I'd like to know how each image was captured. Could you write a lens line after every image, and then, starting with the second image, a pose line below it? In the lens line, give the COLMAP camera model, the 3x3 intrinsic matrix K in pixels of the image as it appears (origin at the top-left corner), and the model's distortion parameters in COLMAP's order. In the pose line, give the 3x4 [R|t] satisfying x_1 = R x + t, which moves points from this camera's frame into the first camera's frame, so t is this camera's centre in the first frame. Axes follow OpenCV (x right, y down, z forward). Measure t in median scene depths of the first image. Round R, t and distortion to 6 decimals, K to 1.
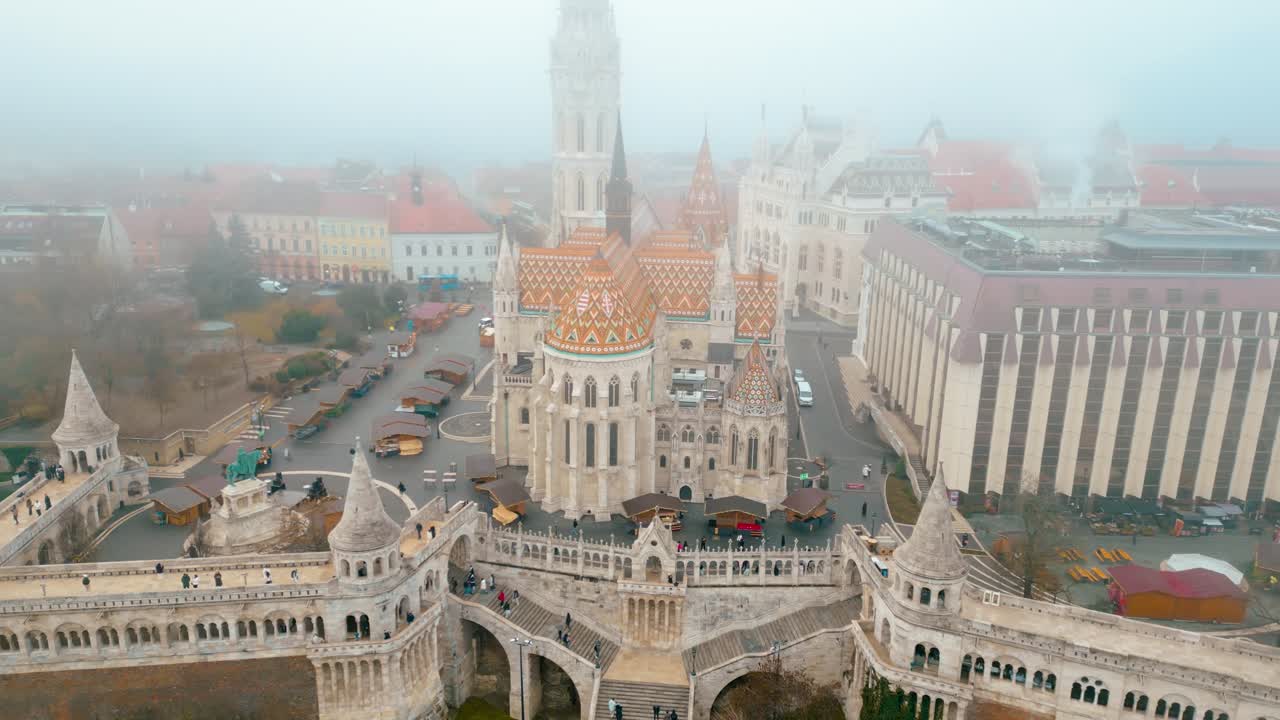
lens RADIAL K [[929.2, 0, 640.0], [0, 929.2, 360.0], [0, 0, 1]] dist [0.077759, -0.099873]
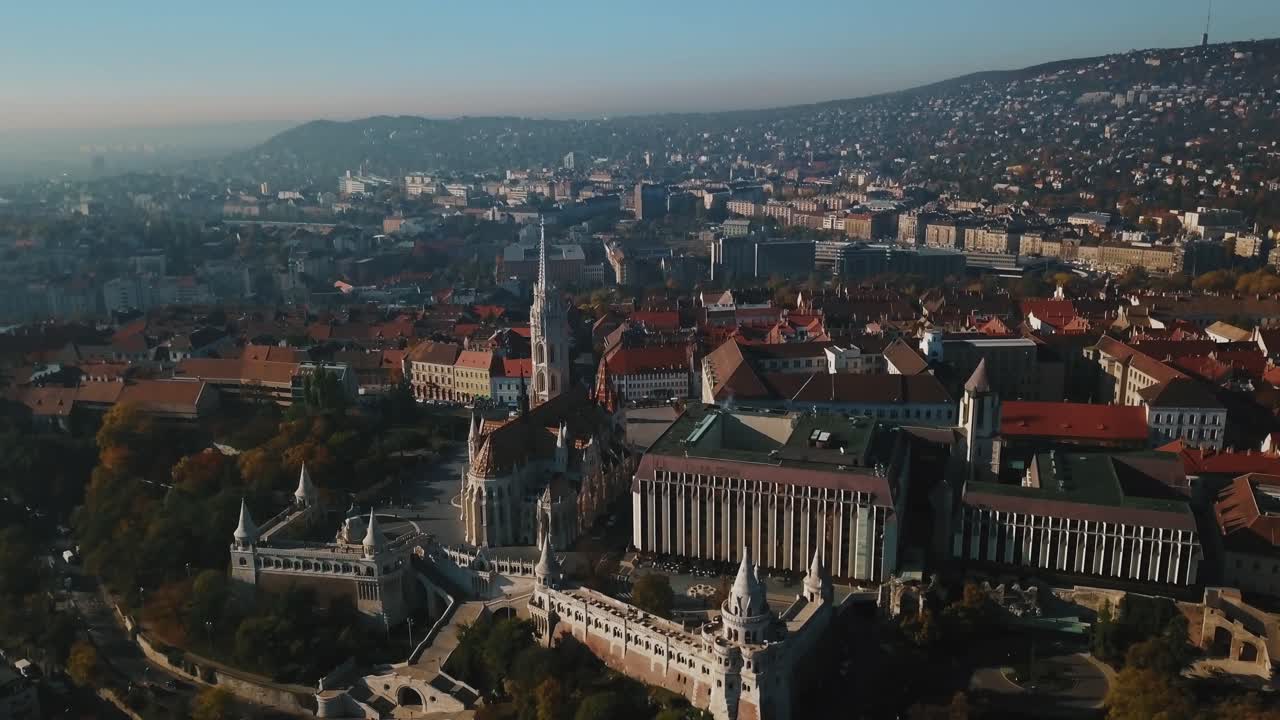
lens RADIAL K [[1021.8, 0, 640.0], [0, 1021.8, 360.0], [0, 0, 1]] dist [0.001897, 0.001584]
pose [[0.954172, 0.040268, -0.296539, 1.053189], [-0.052272, 0.998099, -0.032663, -0.232878], [0.294659, 0.046667, 0.954462, -1.351736]]
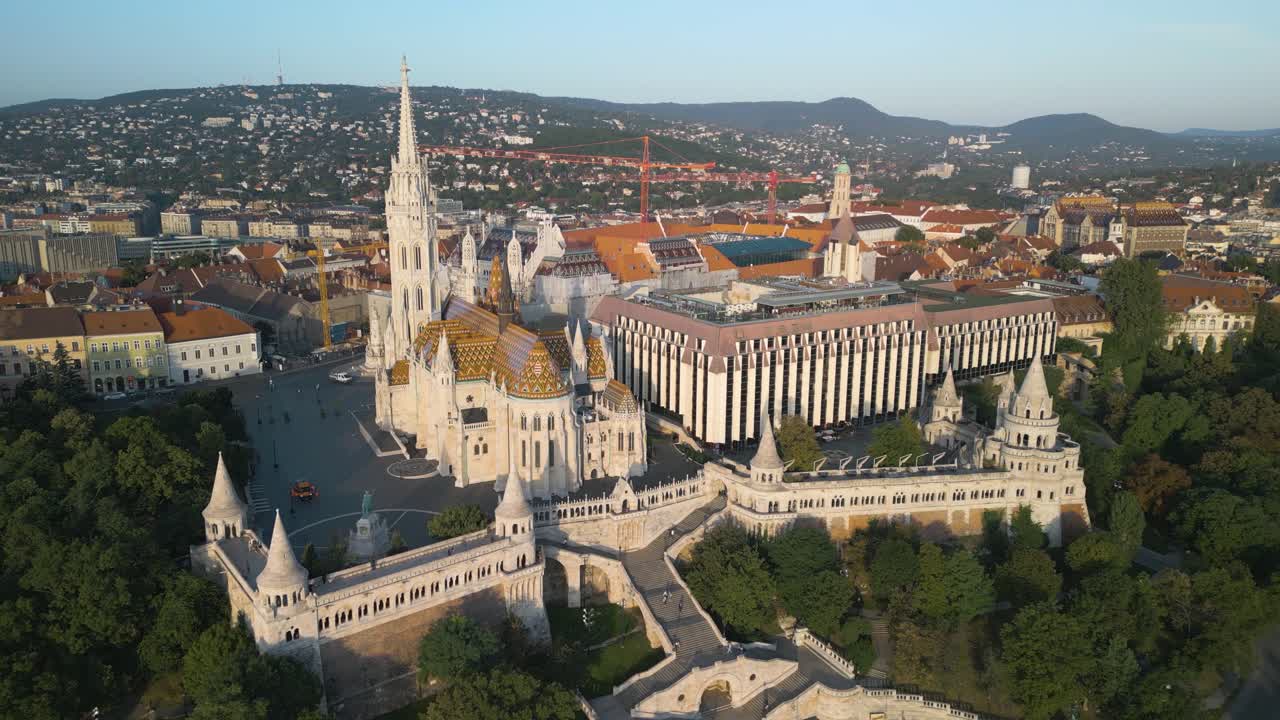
lens RADIAL K [[929.2, 0, 640.0], [0, 929.2, 360.0], [0, 0, 1]] dist [0.077759, -0.099873]
pose [[0.838613, -0.130392, 0.528892, -0.756915], [0.156982, 0.987587, -0.005432, -0.038275], [-0.521618, 0.087581, 0.848672, -0.499263]]
